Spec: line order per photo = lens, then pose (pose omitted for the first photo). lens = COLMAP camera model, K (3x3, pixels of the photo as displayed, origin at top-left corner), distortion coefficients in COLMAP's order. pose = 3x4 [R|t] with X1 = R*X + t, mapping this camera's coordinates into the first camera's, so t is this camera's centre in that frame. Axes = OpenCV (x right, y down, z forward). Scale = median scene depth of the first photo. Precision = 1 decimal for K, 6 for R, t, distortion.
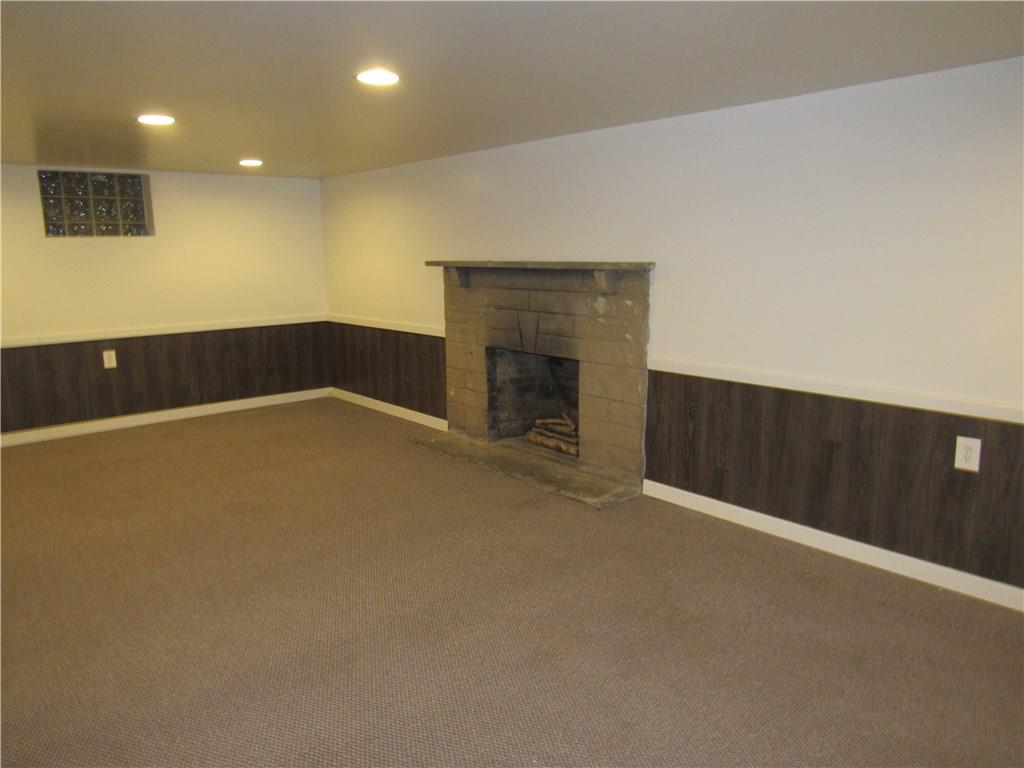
lens RADIAL K [[731.5, 0, 508.3], [0, 731.5, 386.8], [0, 0, 1]] dist [-0.019982, -0.000289]
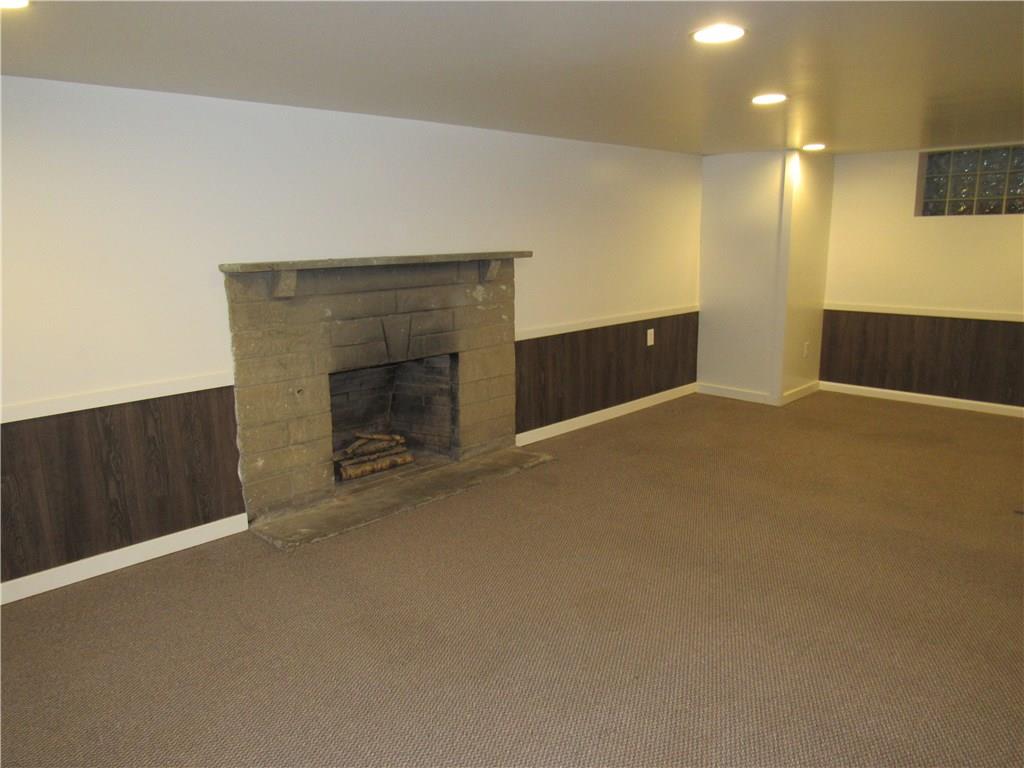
lens RADIAL K [[731.5, 0, 508.2], [0, 731.5, 381.3], [0, 0, 1]] dist [-0.019982, -0.000289]
pose [[-0.082452, -0.185346, 0.979208, -0.855181], [0.204666, 0.958462, 0.198653, -0.173805], [-0.975353, 0.216790, -0.041094, 0.934239]]
